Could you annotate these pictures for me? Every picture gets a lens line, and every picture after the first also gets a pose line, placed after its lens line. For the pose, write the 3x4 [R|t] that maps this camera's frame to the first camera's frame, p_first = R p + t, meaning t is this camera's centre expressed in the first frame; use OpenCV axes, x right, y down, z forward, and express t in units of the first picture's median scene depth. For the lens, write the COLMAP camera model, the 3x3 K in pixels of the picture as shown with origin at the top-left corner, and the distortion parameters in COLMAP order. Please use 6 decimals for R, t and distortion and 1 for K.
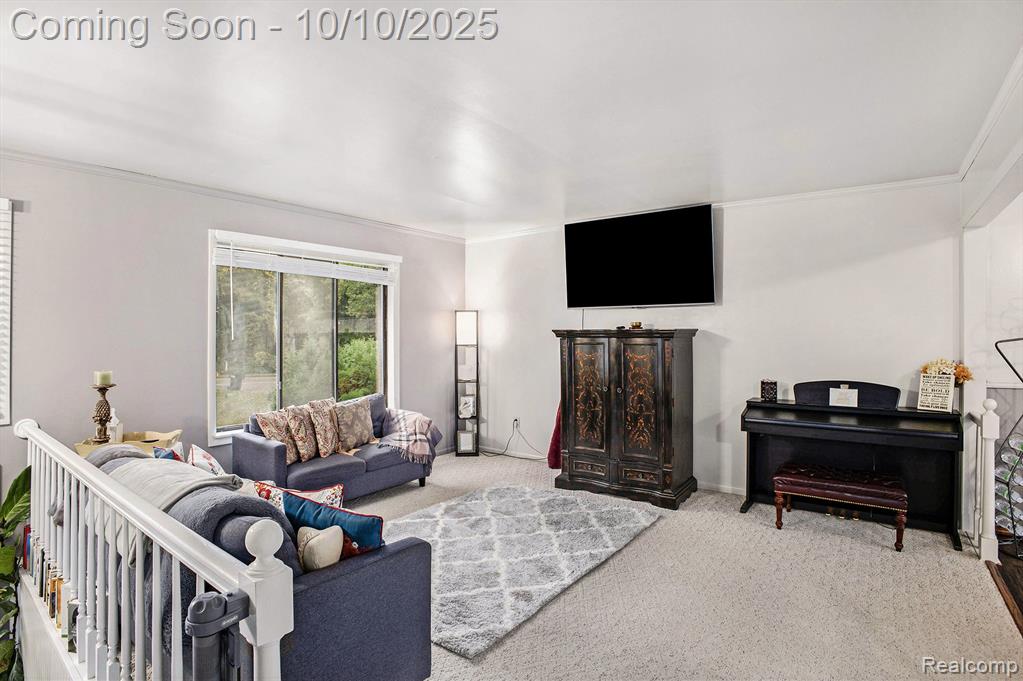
lens RADIAL K [[517.7, 0, 525.8], [0, 517.7, 338.4], [0, 0, 1]] dist [-0.075758, 0.024695]
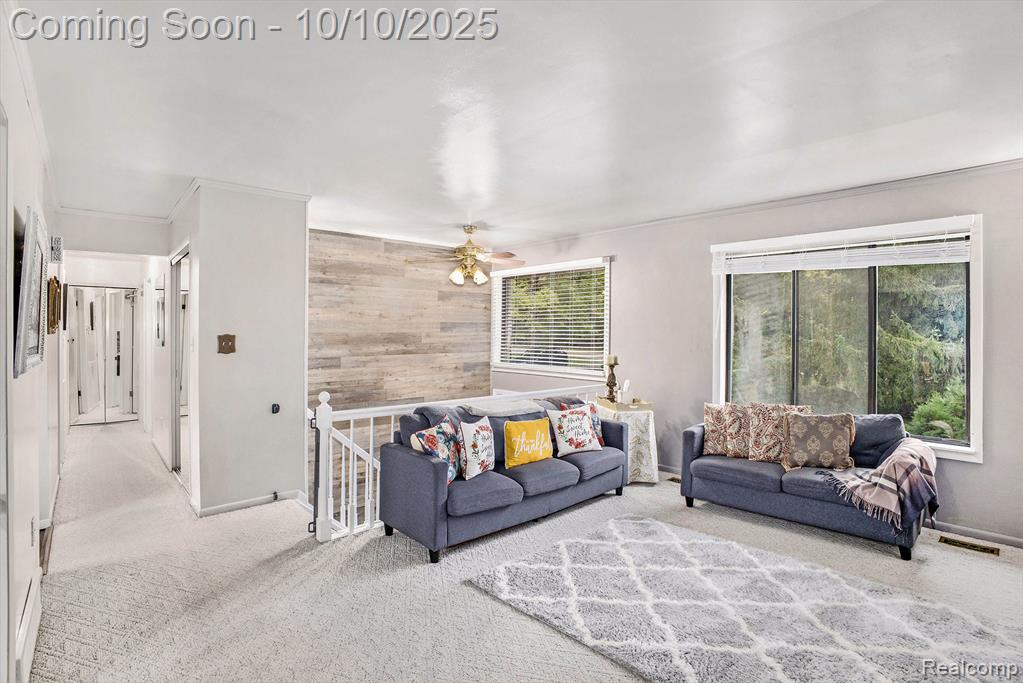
lens RADIAL K [[517.7, 0, 525.8], [0, 517.7, 339.4], [0, 0, 1]] dist [-0.075758, 0.024695]
pose [[-0.176546, -0.005938, -0.984274, 0.603252], [-0.028962, 0.999580, -0.000836, 0.018300], [0.983866, 0.028359, -0.176644, 0.726413]]
